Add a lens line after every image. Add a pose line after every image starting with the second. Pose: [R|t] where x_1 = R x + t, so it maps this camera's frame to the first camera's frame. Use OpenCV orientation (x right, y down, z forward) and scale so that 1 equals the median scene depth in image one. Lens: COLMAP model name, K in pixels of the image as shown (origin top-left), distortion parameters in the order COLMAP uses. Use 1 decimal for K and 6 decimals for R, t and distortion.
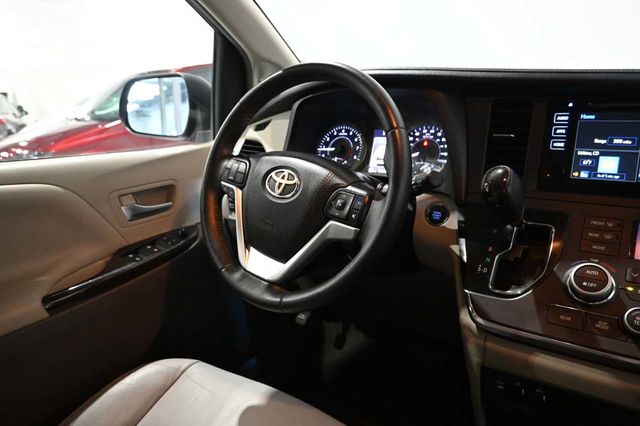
lens RADIAL K [[436.5, 0, 320.0], [0, 436.5, 213.0], [0, 0, 1]] dist [-0.002063, -0.000522]
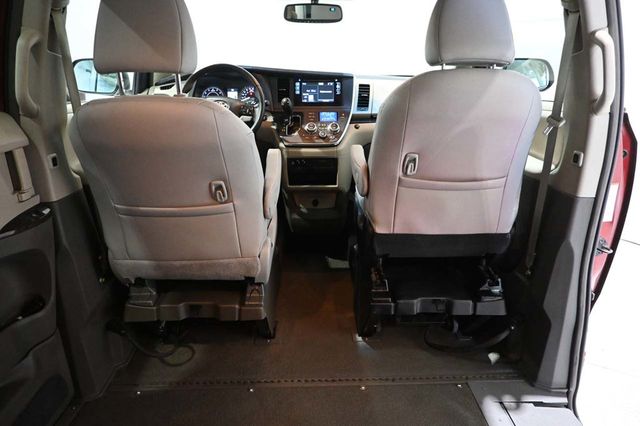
lens RADIAL K [[436.5, 0, 320.0], [0, 436.5, 213.0], [0, 0, 1]] dist [-0.002063, -0.000522]
pose [[0.805705, -0.162564, 0.569572, -1.400238], [0.119043, 0.986422, 0.113144, 0.406432], [-0.580232, -0.023357, 0.814117, -1.883346]]
